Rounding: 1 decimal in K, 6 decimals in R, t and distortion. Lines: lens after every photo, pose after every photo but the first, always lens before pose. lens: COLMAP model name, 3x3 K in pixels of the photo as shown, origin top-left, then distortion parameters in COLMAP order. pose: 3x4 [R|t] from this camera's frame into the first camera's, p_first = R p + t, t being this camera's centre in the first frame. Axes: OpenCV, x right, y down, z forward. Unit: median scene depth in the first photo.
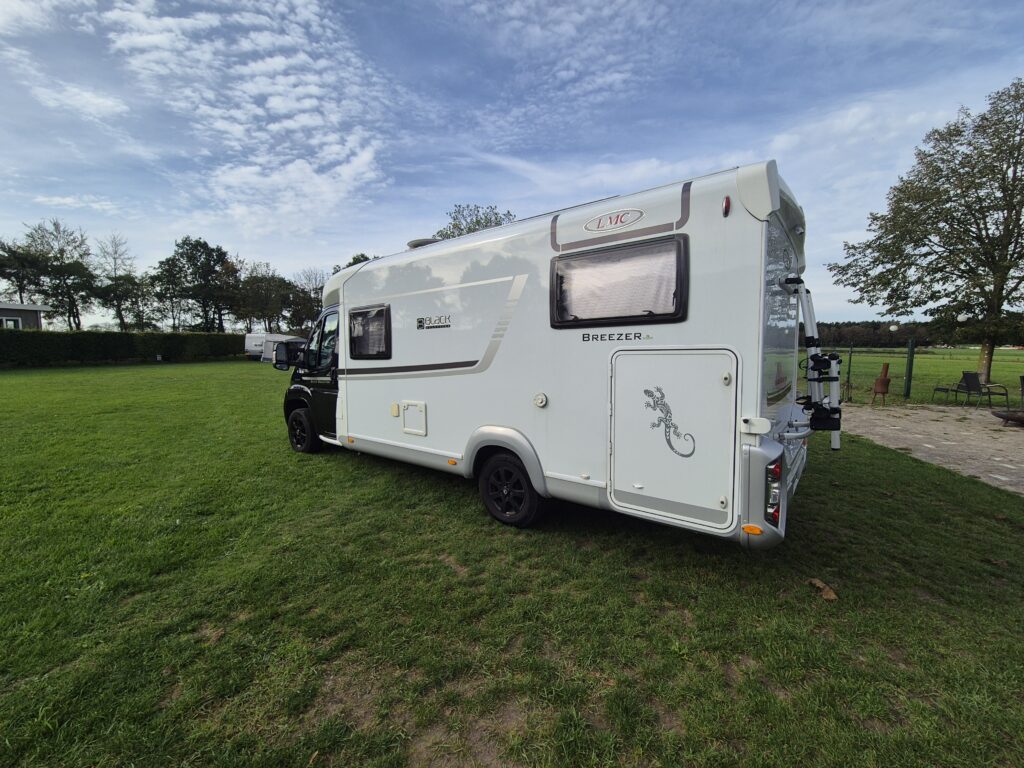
lens RADIAL K [[425.6, 0, 518.9], [0, 425.6, 394.7], [0, 0, 1]] dist [-0.001491, -0.000618]
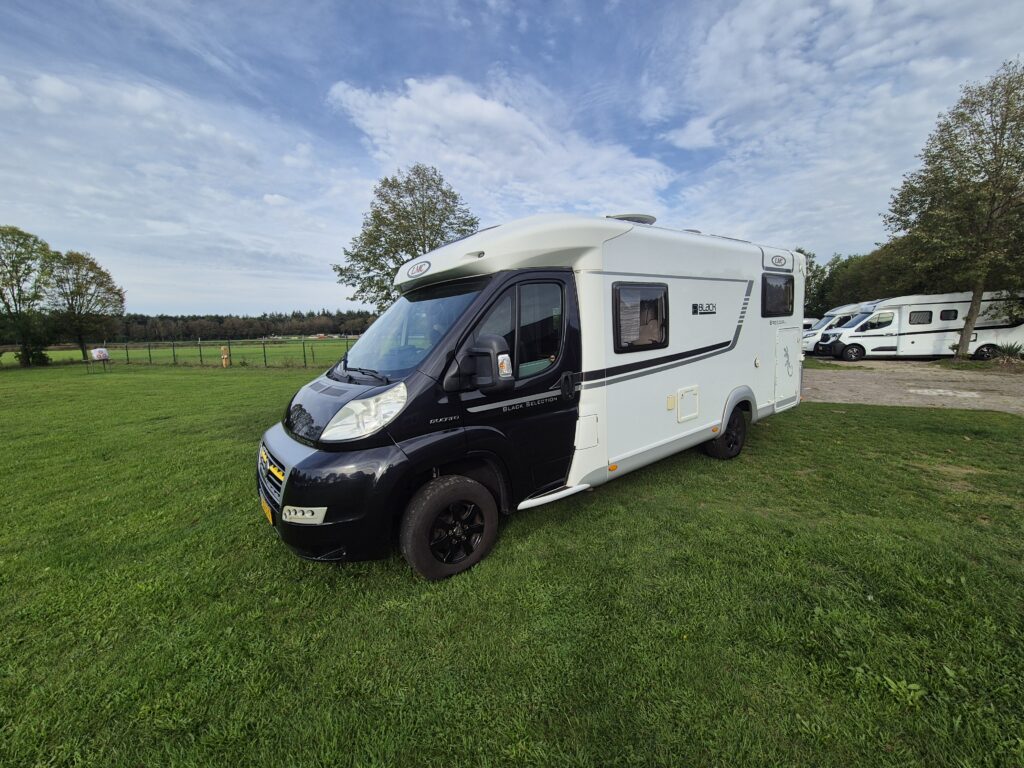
lens RADIAL K [[425.6, 0, 518.9], [0, 425.6, 394.7], [0, 0, 1]] dist [-0.001491, -0.000618]
pose [[0.229841, -0.154538, 0.960881, -1.049872], [0.141143, 0.982168, 0.124200, -0.118767], [-0.962939, 0.107075, 0.247554, 0.918057]]
